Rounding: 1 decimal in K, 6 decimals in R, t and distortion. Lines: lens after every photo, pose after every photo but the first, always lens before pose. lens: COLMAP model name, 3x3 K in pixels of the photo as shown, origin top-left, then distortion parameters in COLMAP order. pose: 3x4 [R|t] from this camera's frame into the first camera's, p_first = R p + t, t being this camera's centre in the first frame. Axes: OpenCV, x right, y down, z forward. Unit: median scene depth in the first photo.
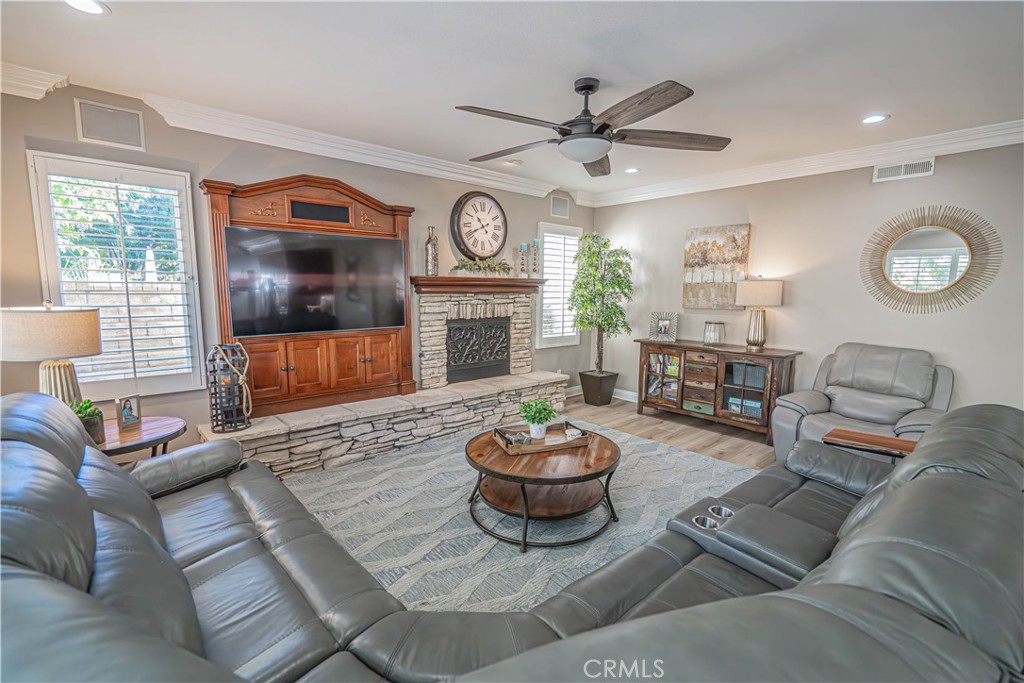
lens RADIAL K [[458.9, 0, 516.8], [0, 458.9, 341.1], [0, 0, 1]] dist [-0.007149, 0.002206]
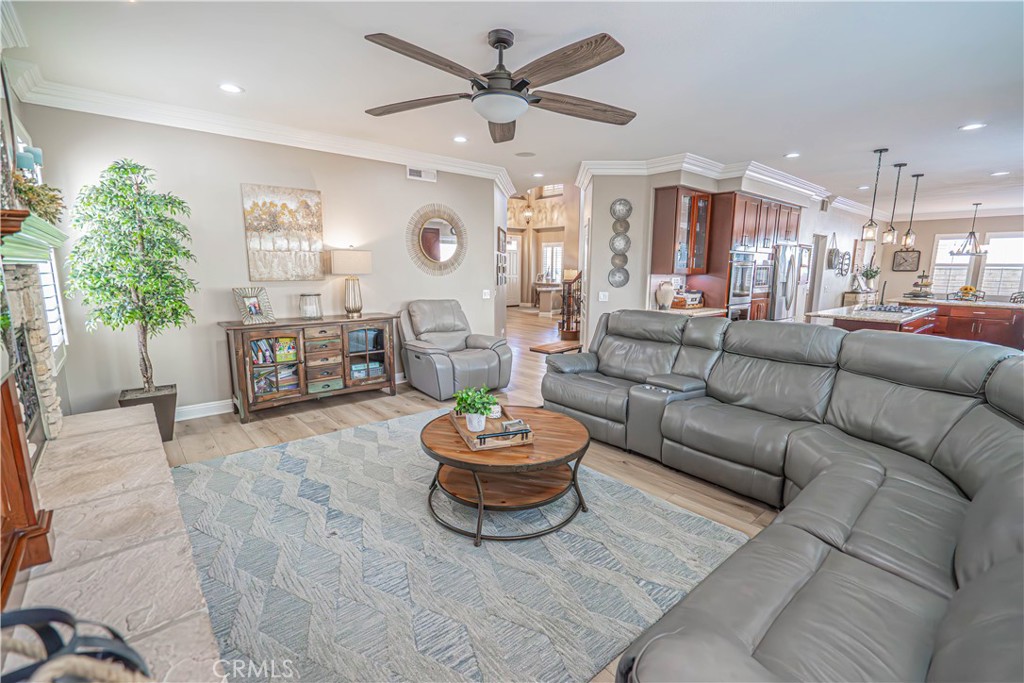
lens RADIAL K [[458.9, 0, 516.5], [0, 458.9, 344.9], [0, 0, 1]] dist [-0.007149, 0.002206]
pose [[0.020643, -0.178171, 0.983783, -0.501874], [0.107507, 0.978683, 0.174992, -0.059191], [-0.993990, 0.102151, 0.039358, 0.566490]]
